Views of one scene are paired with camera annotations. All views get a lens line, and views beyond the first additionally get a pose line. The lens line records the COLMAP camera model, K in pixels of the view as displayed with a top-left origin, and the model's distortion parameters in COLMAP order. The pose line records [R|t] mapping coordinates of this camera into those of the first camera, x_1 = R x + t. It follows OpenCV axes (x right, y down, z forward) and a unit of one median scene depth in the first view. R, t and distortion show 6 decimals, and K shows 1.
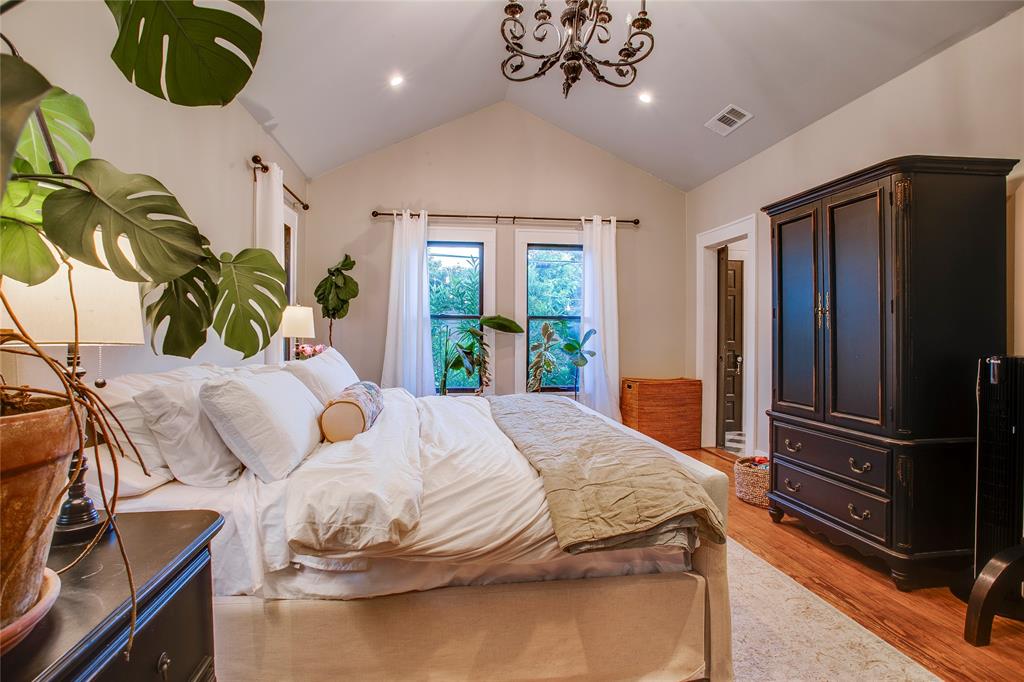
lens RADIAL K [[524.4, 0, 488.4], [0, 524.4, 336.1], [0, 0, 1]] dist [-0.067071, 0.030076]
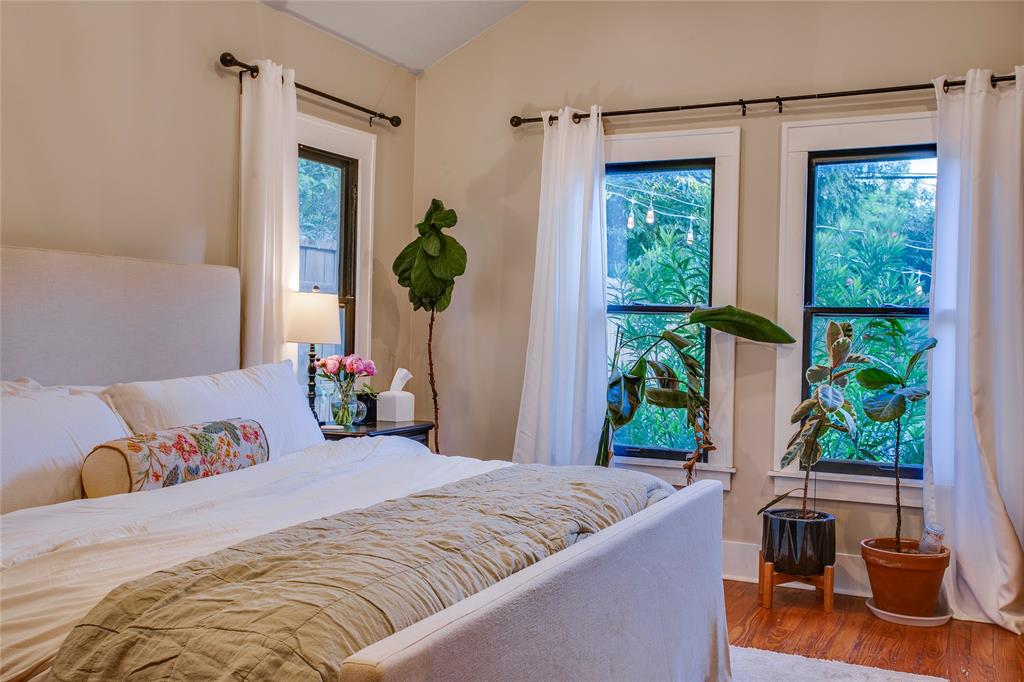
lens RADIAL K [[1000.8, 0, 512.0], [0, 1000.8, 341.0], [0, 0, 1]] dist [-0.017744, 0.094298]
pose [[0.836307, 0.019138, -0.547928, 0.364443], [-0.019676, 0.999794, 0.004890, -0.007872], [0.547909, 0.006692, 0.836511, 0.116317]]
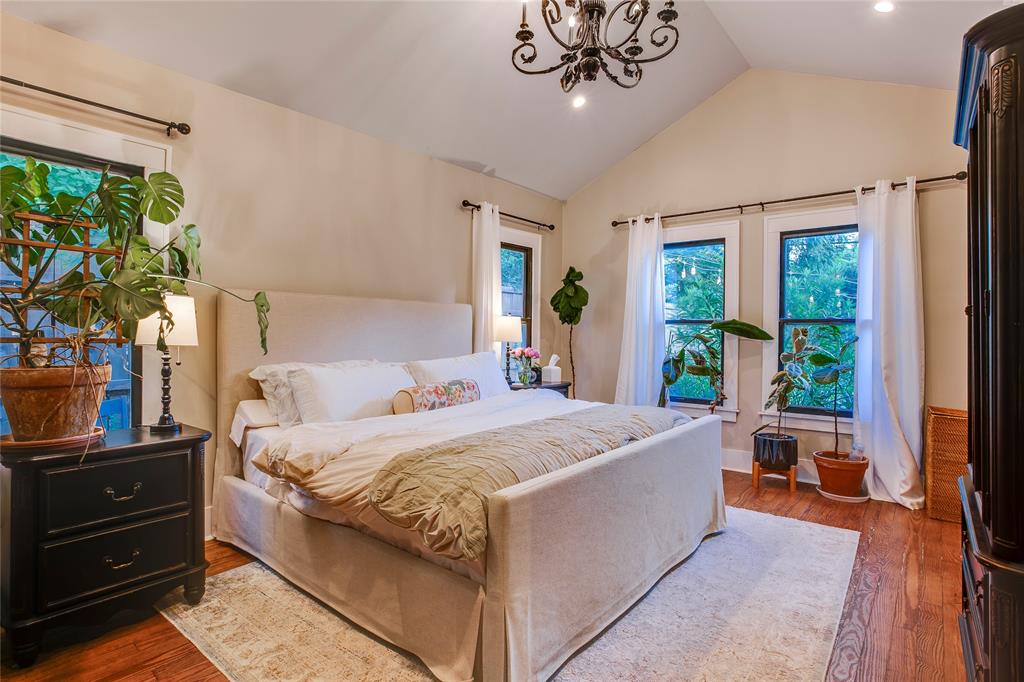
lens RADIAL K [[524.4, 0, 488.4], [0, 524.4, 336.1], [0, 0, 1]] dist [-0.067071, 0.030076]
pose [[0.665237, 0.007611, -0.746593, 0.396881], [-0.010457, 0.999945, 0.000876, -0.008358], [0.746559, 0.007224, 0.665280, 0.120995]]
